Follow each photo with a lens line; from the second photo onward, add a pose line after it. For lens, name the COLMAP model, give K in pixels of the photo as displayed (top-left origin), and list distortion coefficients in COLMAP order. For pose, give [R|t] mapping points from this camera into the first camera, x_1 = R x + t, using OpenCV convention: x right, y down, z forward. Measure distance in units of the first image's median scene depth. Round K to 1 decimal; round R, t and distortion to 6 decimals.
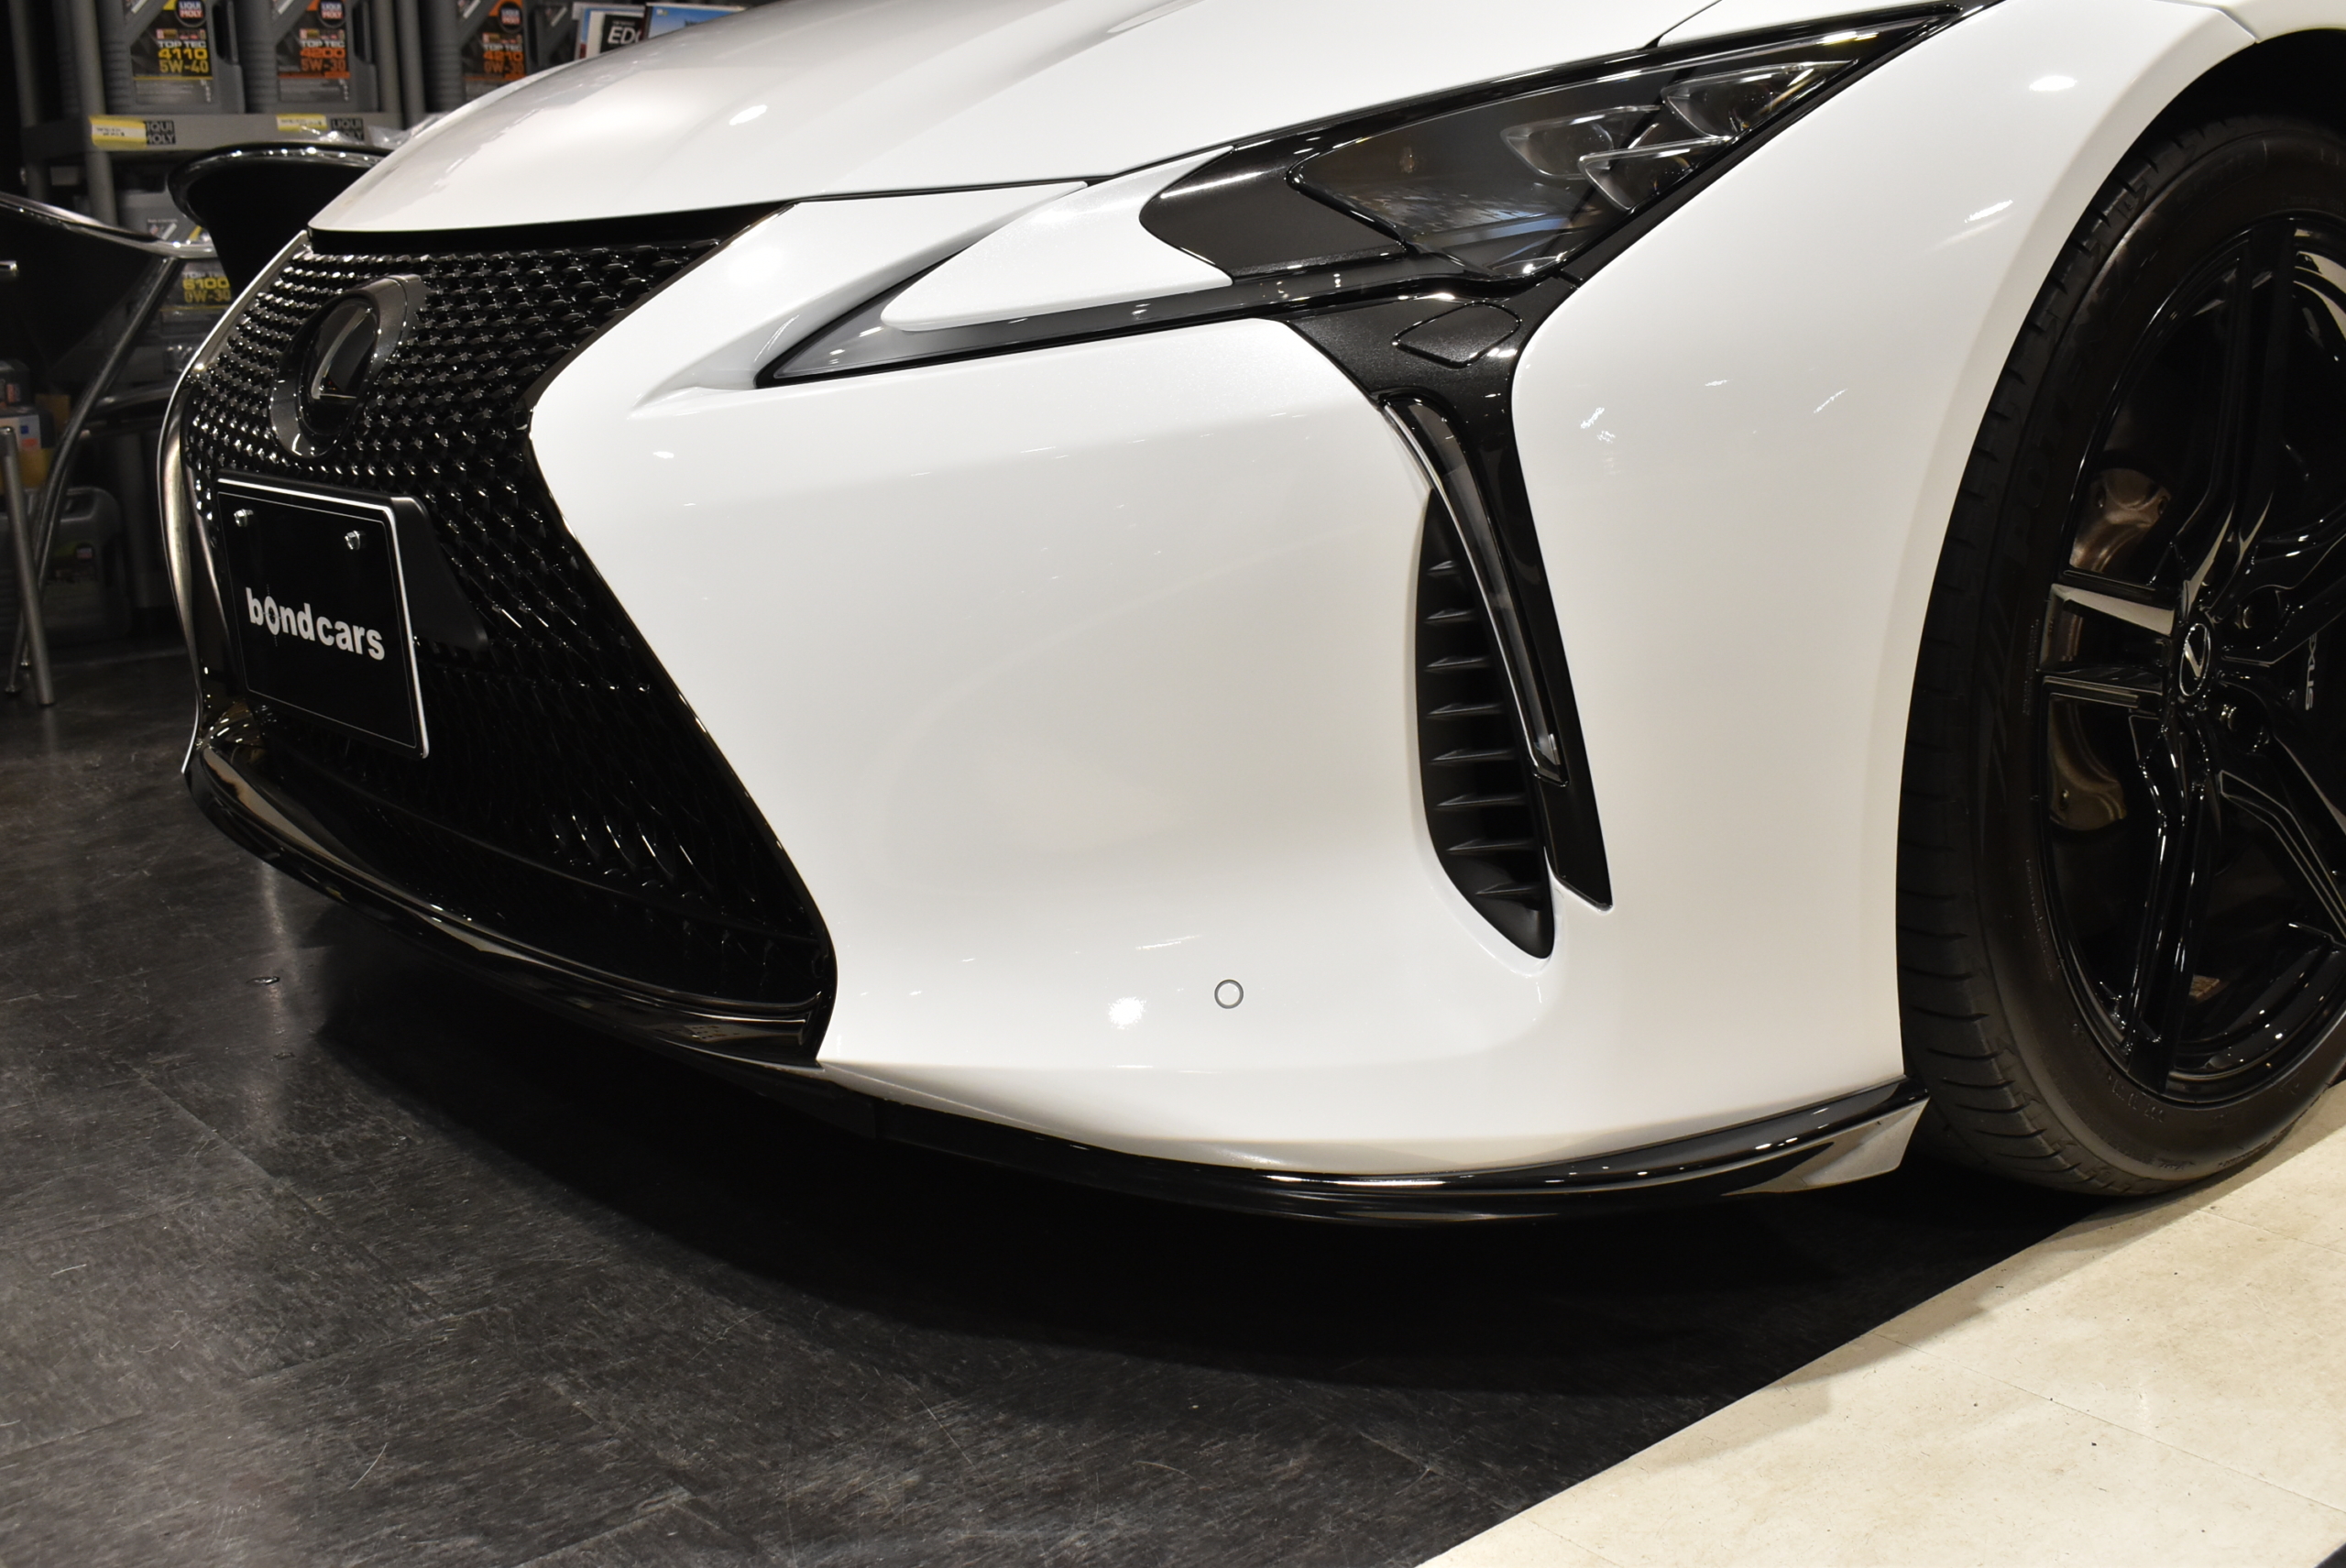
lens RADIAL K [[2481.6, 0, 1173.0], [0, 2481.6, 784.0], [0, 0, 1]] dist [-0.061372, -0.018494]
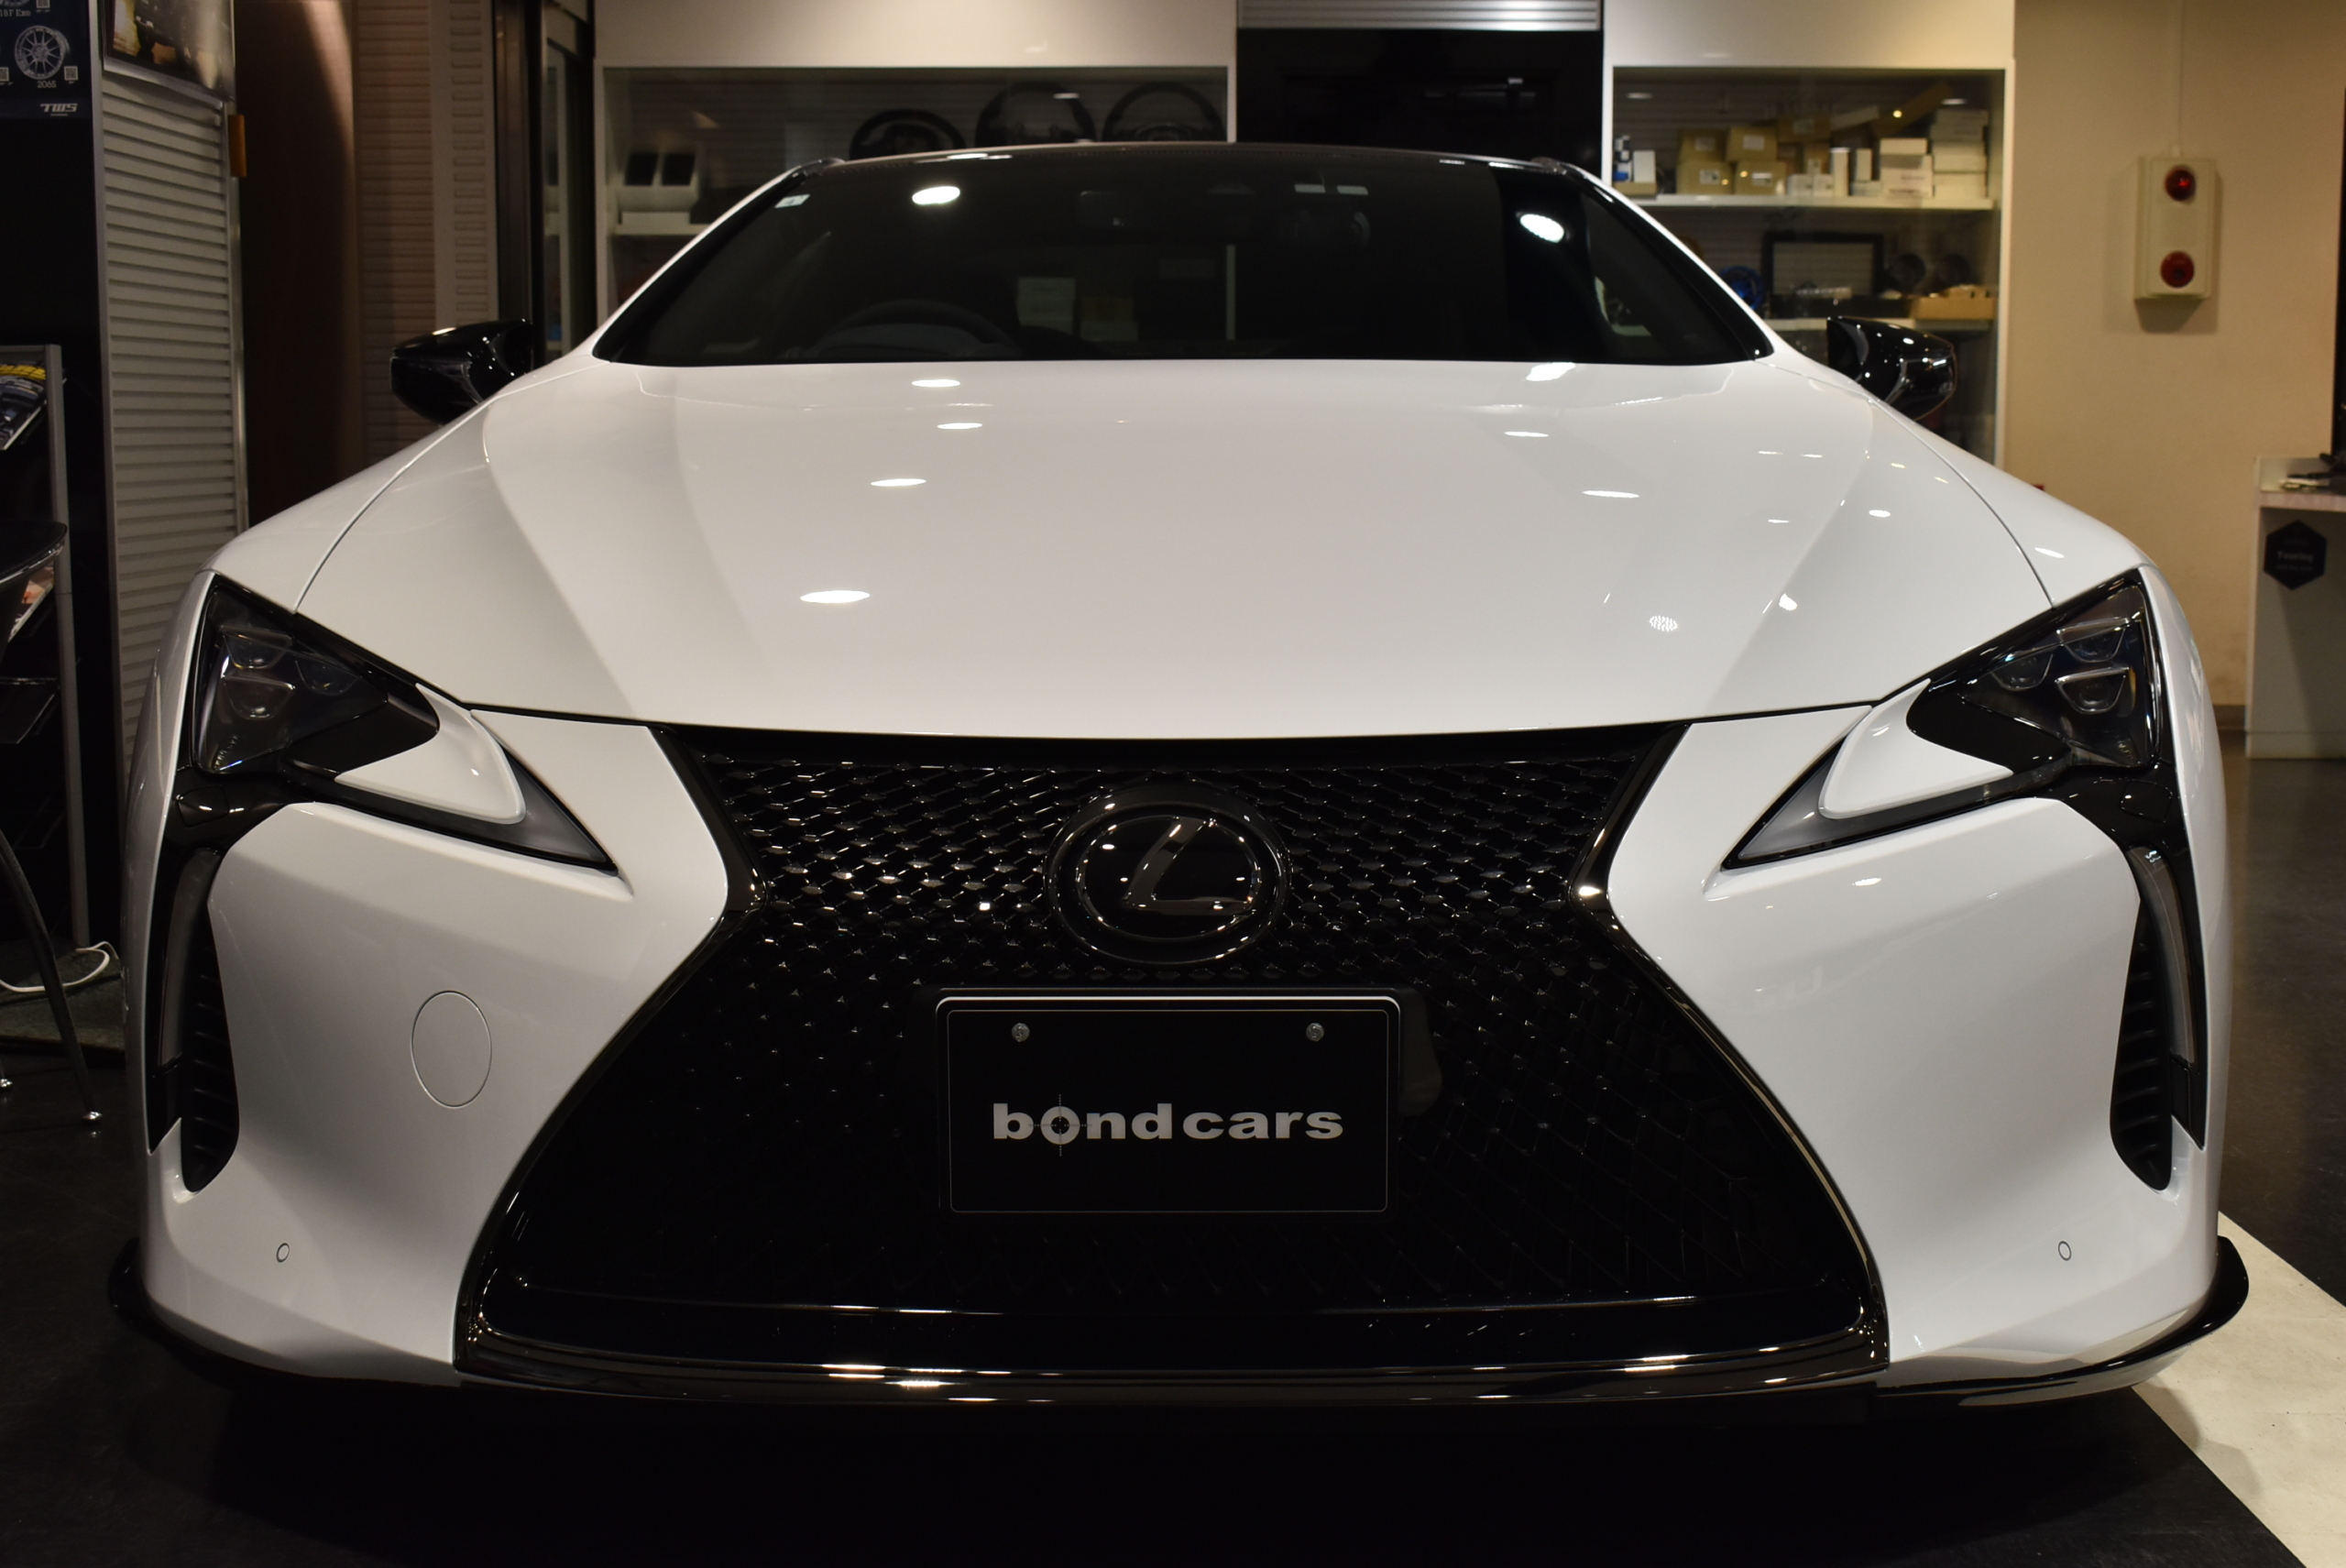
lens RADIAL K [[3022.6, 0, 1173.0], [0, 3022.6, 784.0], [0, 0, 1]] dist [-0.014663, -0.028661]
pose [[0.647554, -0.060654, 0.759602, -1.446054], [0.152827, 0.986911, -0.051480, -0.154261], [-0.746537, 0.149424, 0.648348, 0.168468]]
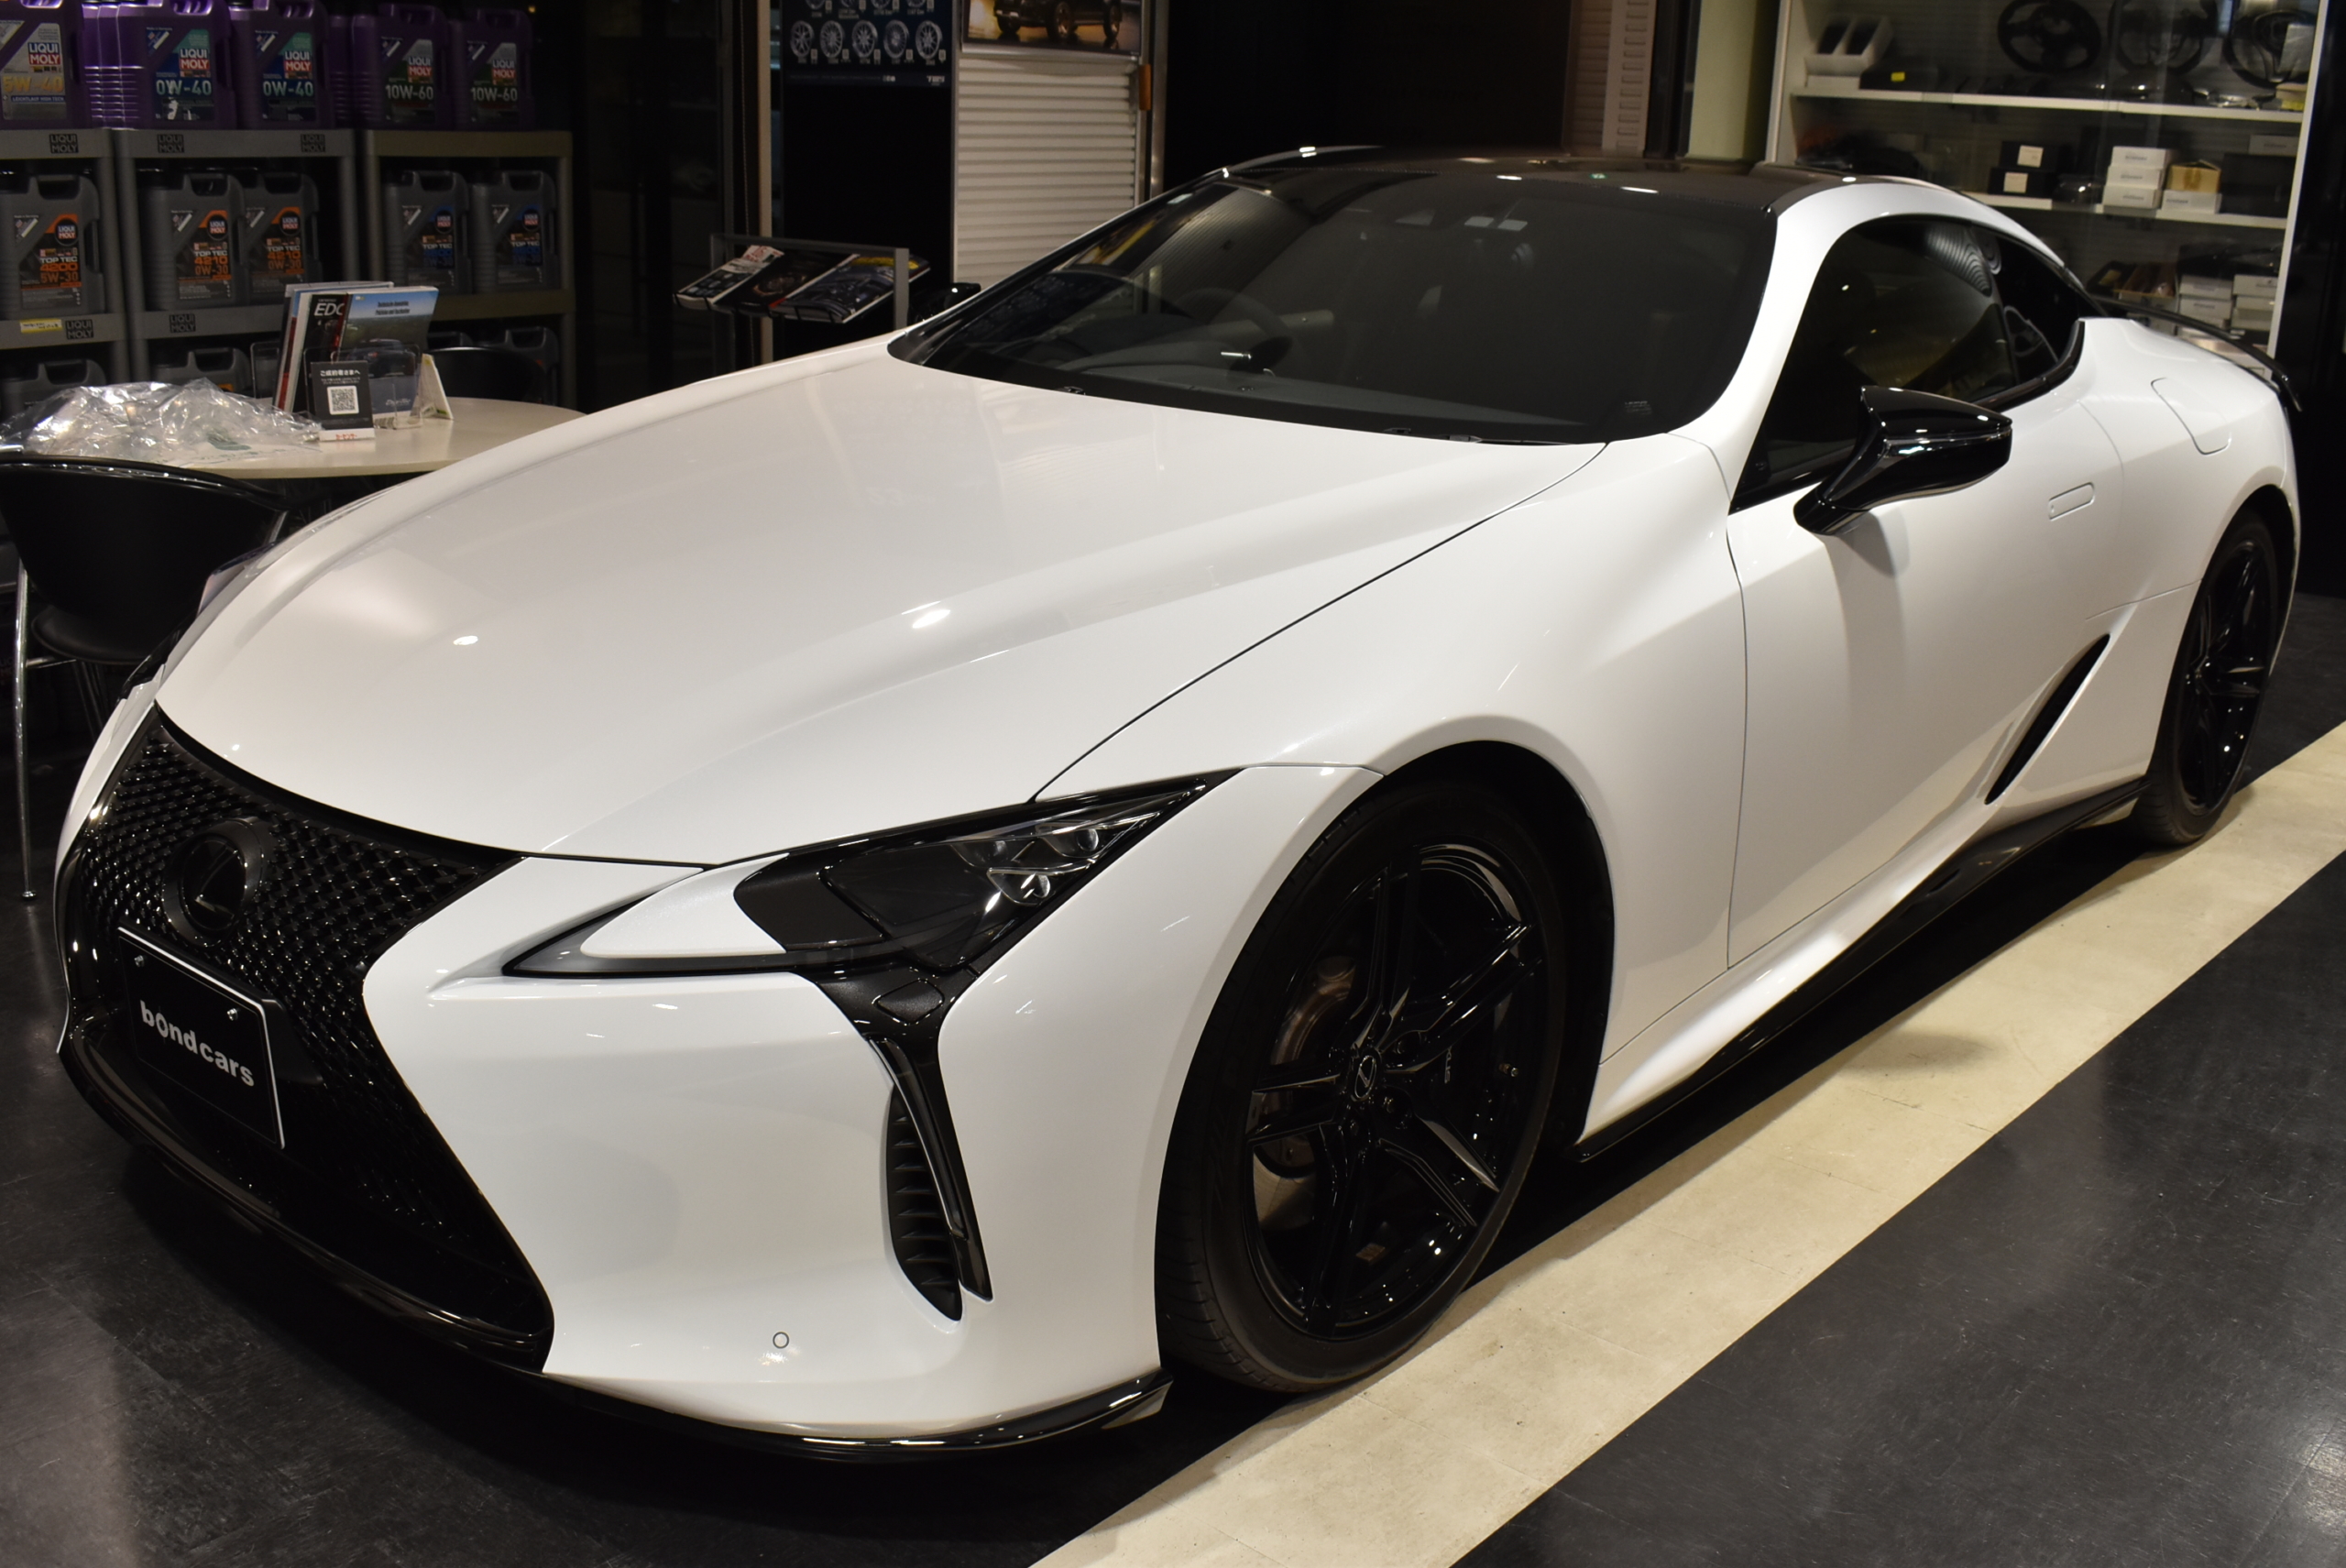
lens RADIAL K [[2318.7, 0, 1173.0], [0, 2318.7, 784.0], [0, 0, 1]] dist [-0.077294, 0.009974]
pose [[0.985335, 0.012503, 0.170175, 0.011715], [-0.024225, 0.997460, 0.066984, -0.375915], [-0.168905, -0.070124, 0.983135, -0.563850]]
